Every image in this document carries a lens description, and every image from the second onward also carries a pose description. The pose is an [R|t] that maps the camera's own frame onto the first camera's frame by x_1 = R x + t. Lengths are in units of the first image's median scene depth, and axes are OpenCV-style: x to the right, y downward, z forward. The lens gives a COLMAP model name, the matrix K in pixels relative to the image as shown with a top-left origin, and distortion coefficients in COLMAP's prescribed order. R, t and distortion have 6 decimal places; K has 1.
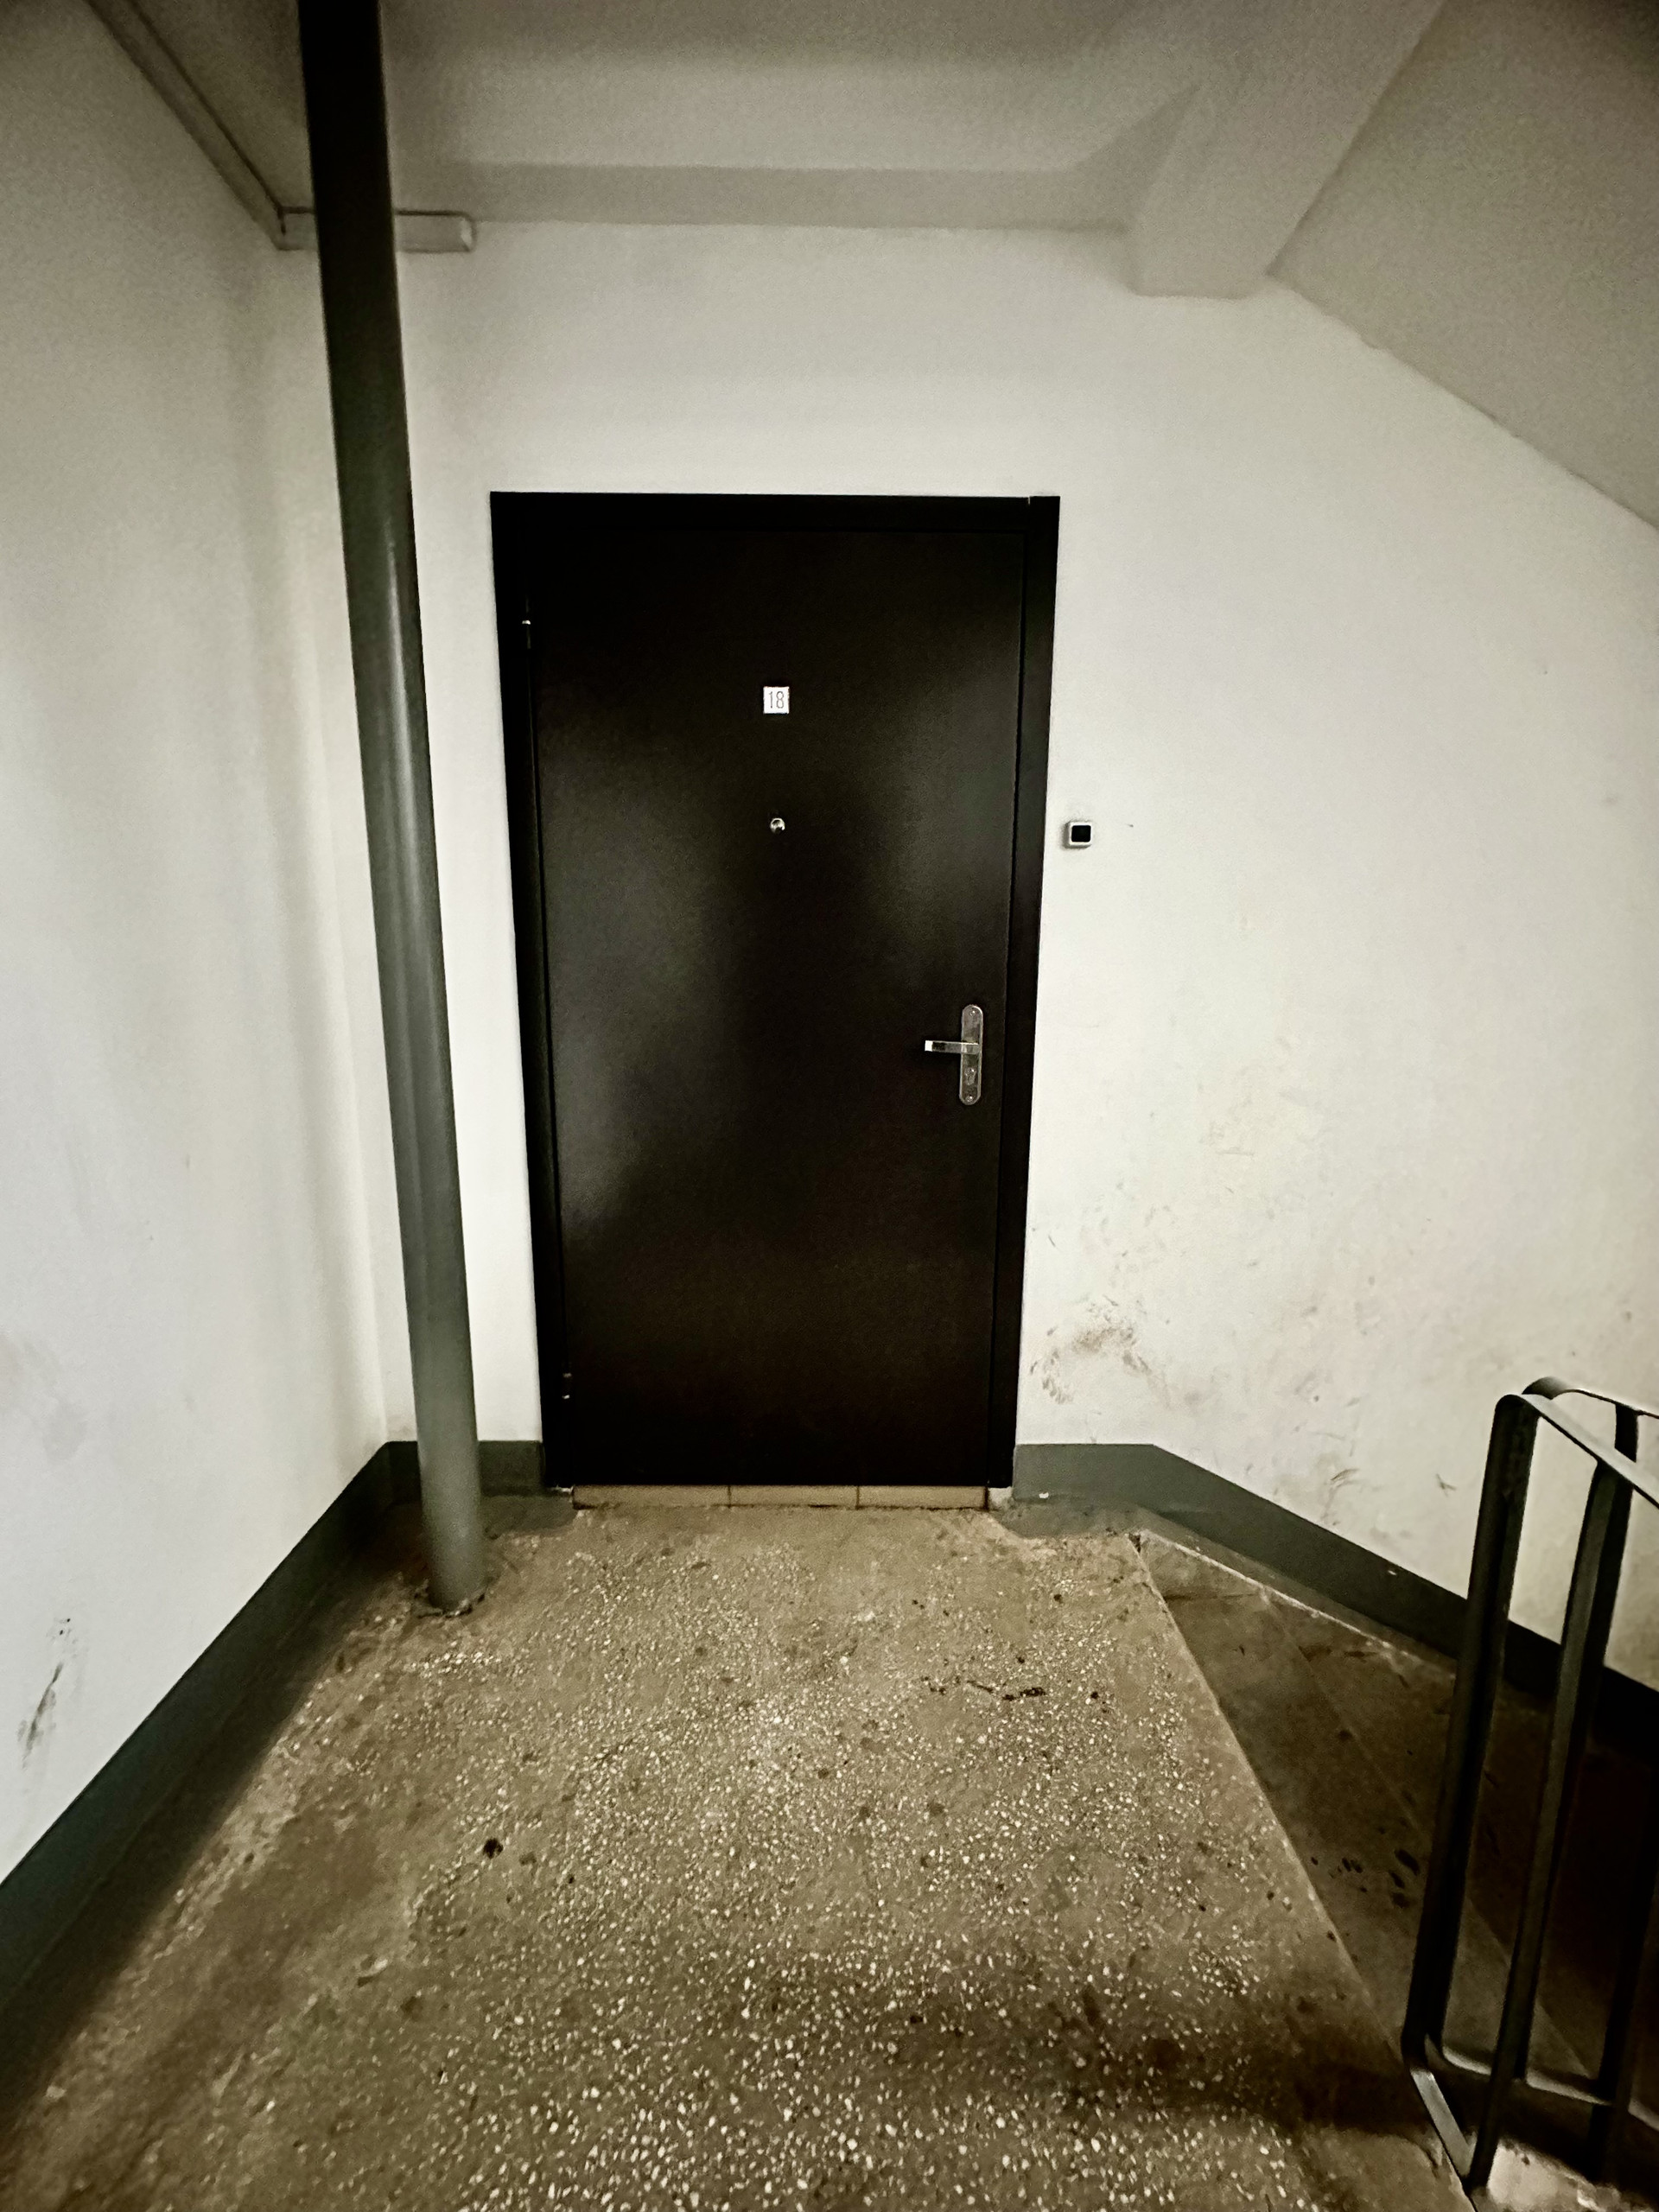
lens RADIAL K [[884.7, 0, 827.3], [0, 884.7, 1095.5], [0, 0, 1]] dist [-0.000472, -0.000126]
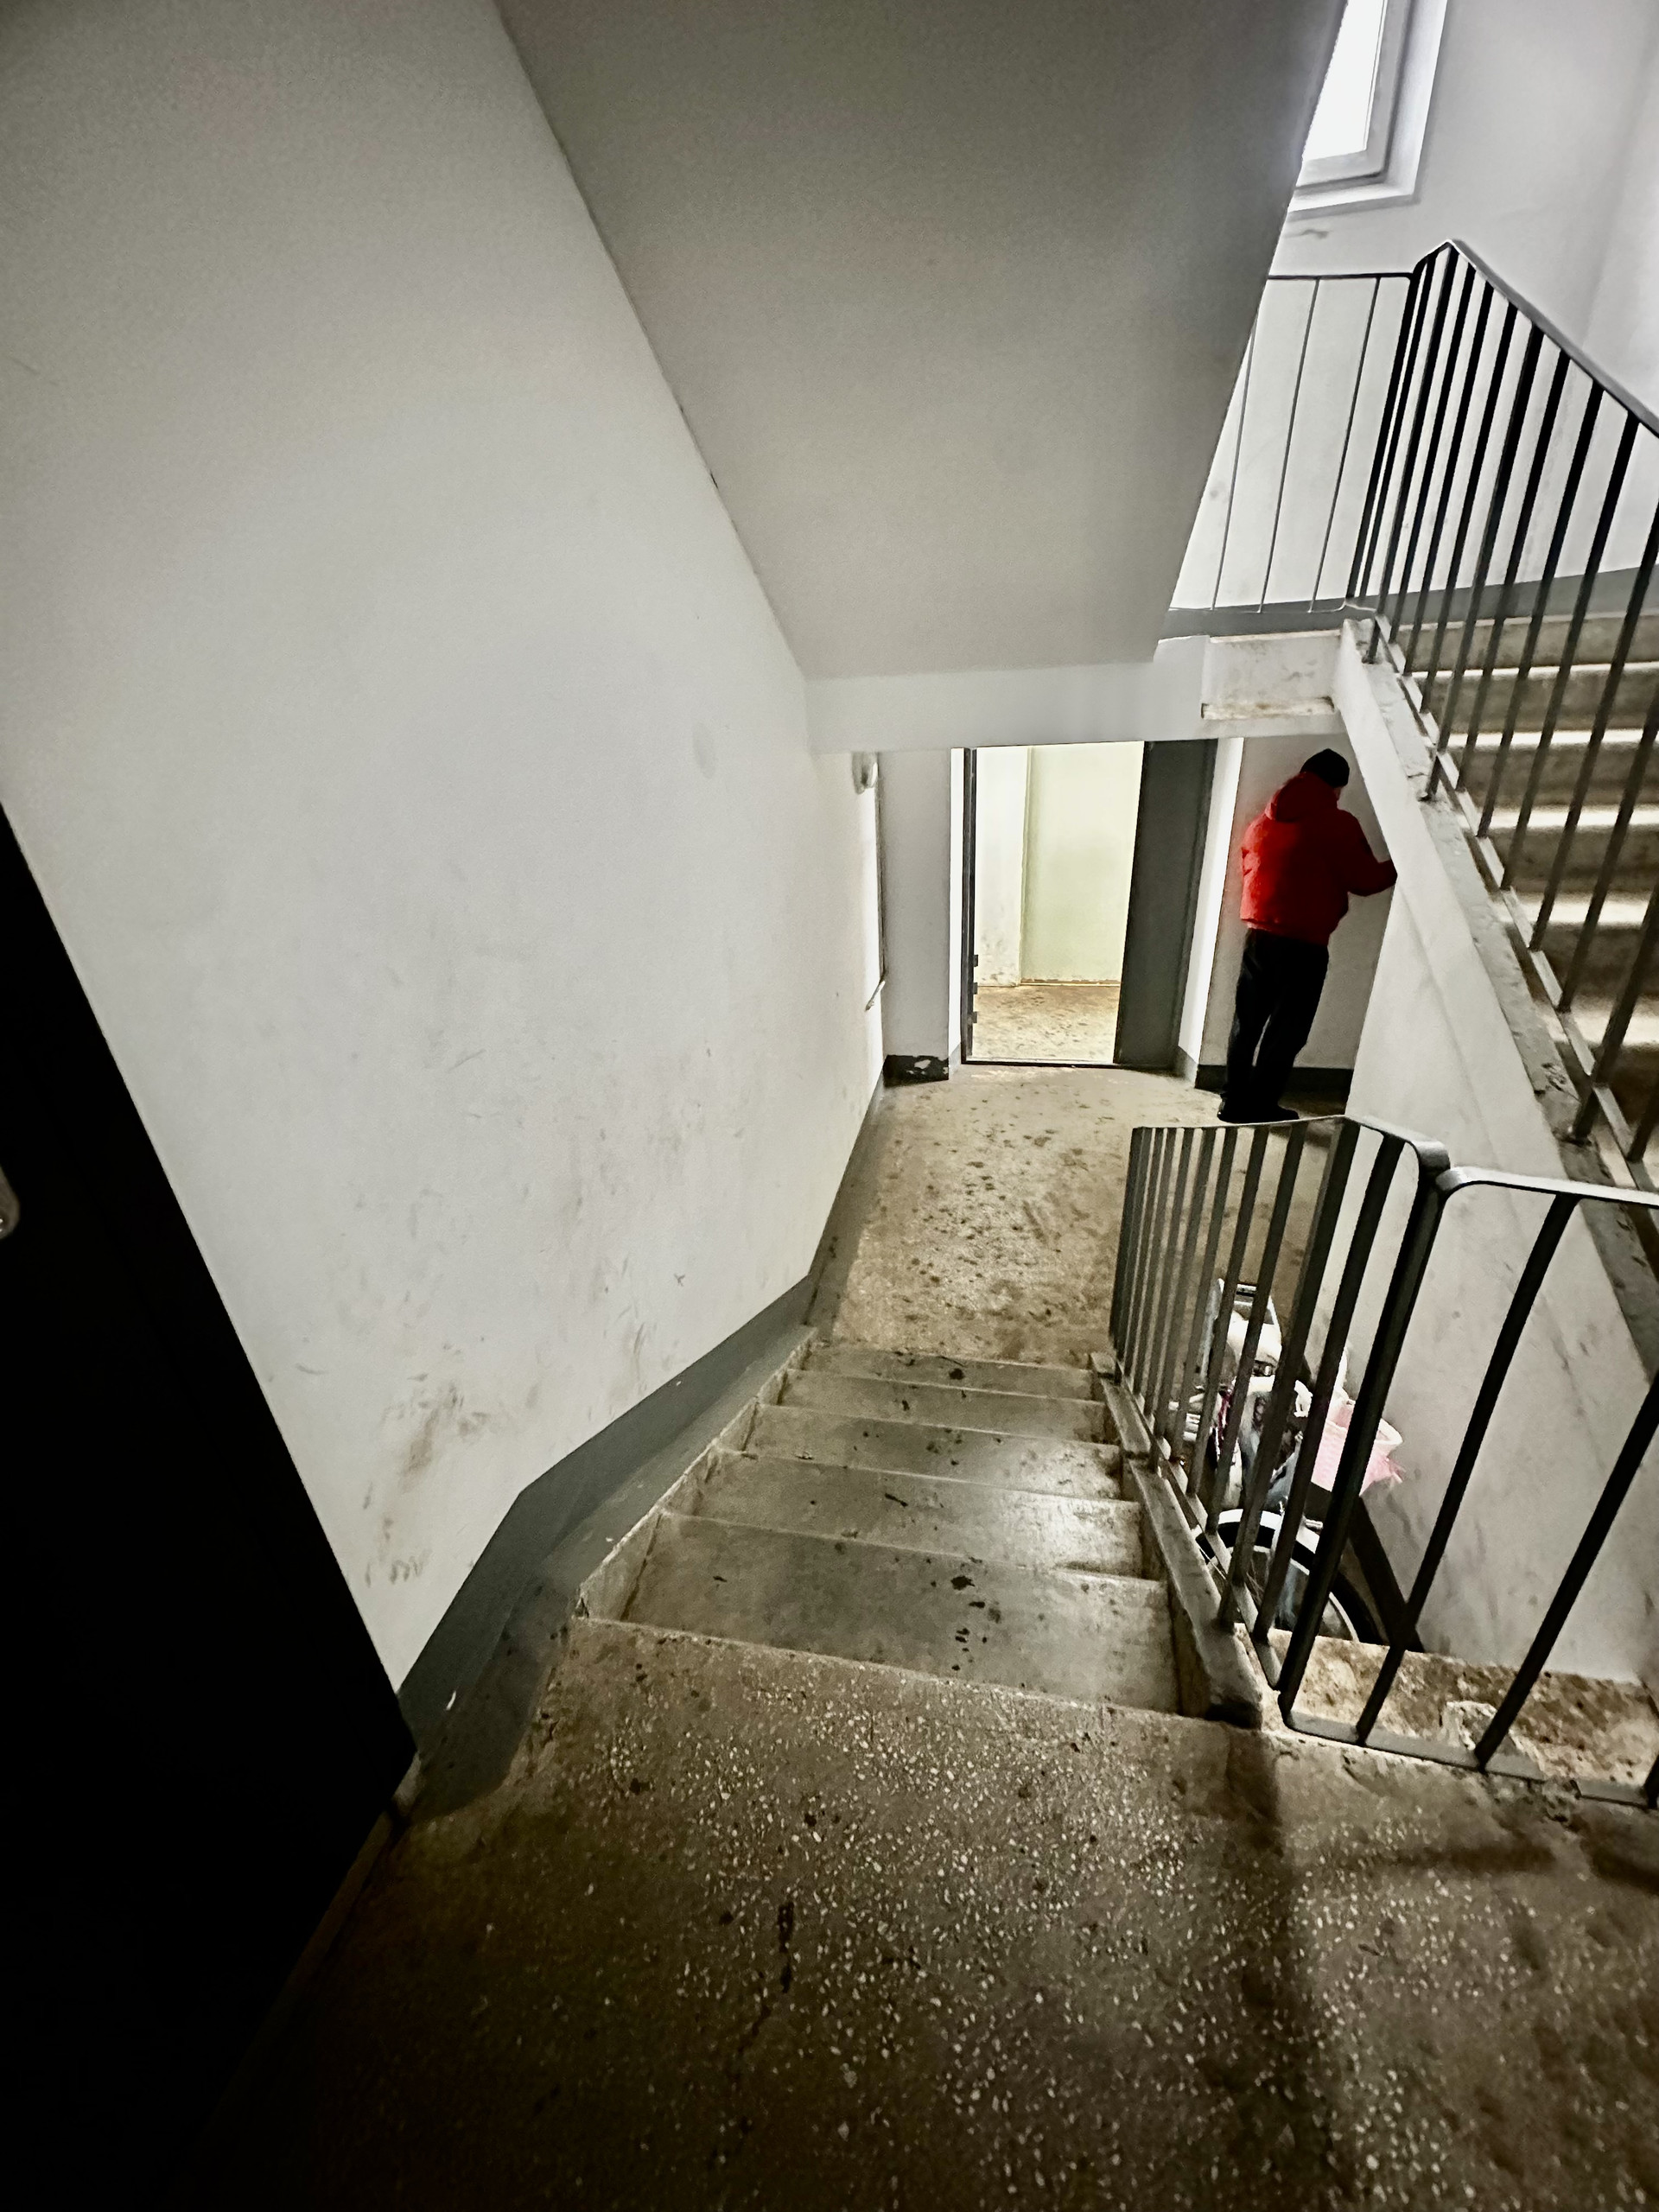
lens RADIAL K [[884.7, 0, 827.3], [0, 884.7, 1095.5], [0, 0, 1]] dist [-0.000472, -0.000126]
pose [[0.207295, -0.437172, 0.875163, -0.053662], [0.224675, 0.891957, 0.392344, -0.103491], [-0.952129, 0.115297, 0.283120, 0.566273]]
